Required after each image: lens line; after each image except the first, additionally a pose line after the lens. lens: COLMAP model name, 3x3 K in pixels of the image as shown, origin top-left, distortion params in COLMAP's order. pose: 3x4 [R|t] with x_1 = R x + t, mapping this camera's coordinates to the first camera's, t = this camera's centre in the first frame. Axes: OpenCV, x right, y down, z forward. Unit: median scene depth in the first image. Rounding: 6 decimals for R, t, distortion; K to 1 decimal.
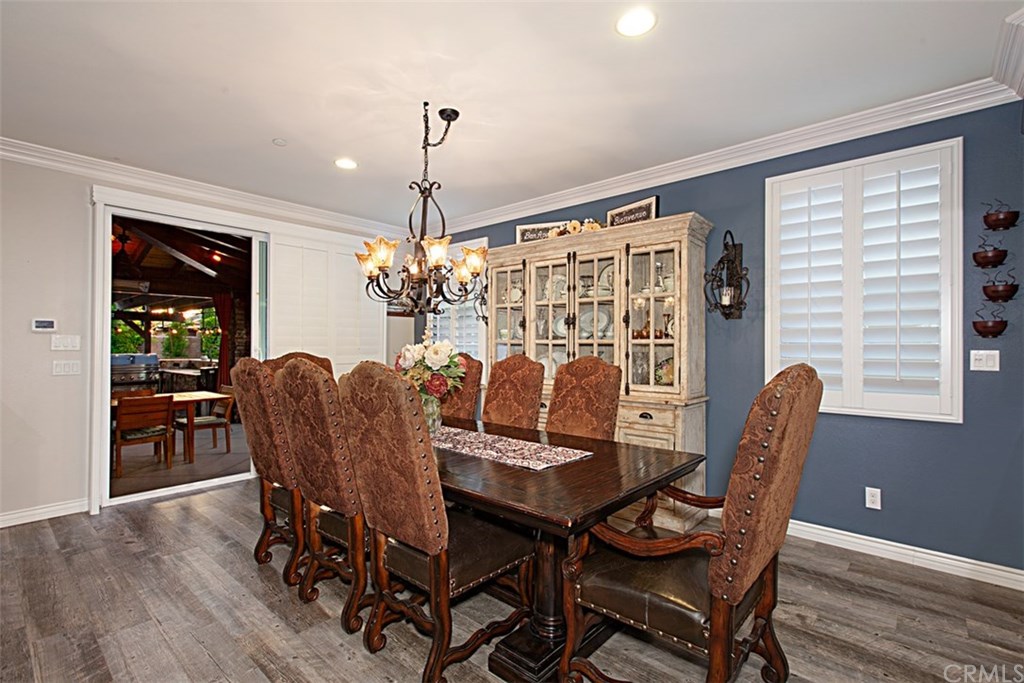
lens RADIAL K [[451.4, 0, 511.8], [0, 451.4, 339.1], [0, 0, 1]] dist [0.002403, -0.001813]
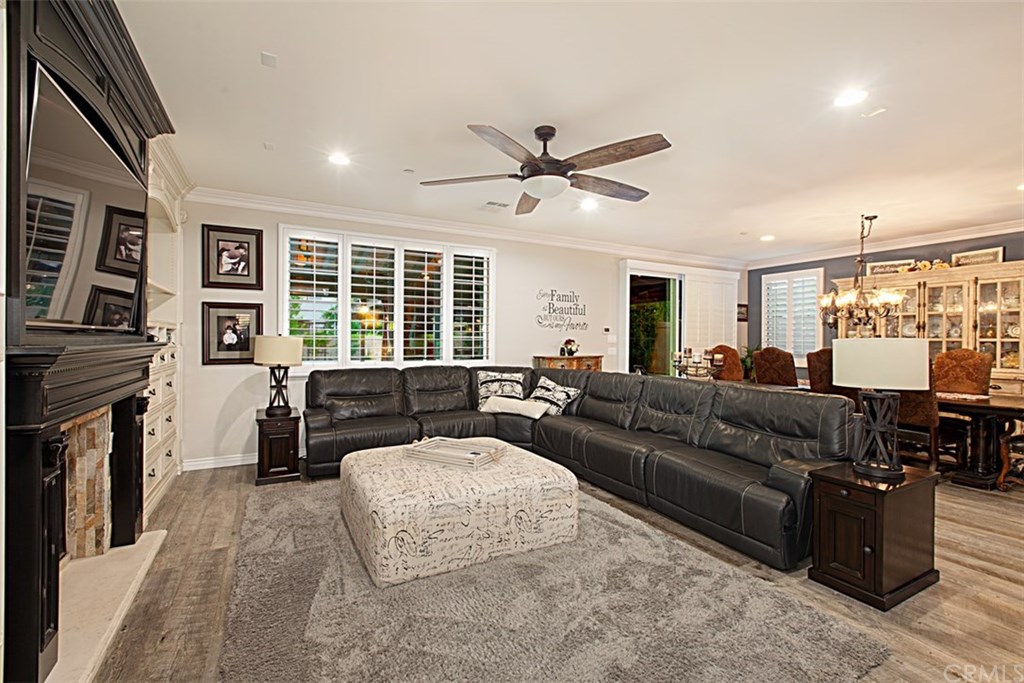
lens RADIAL K [[451.4, 0, 506.4], [0, 451.4, 339.7], [0, 0, 1]] dist [0.002403, -0.001813]
pose [[0.941804, 0.004663, -0.336130, -0.687899], [-0.001370, 0.999949, 0.010032, -0.008834], [0.336160, -0.008988, 0.941762, -0.937041]]
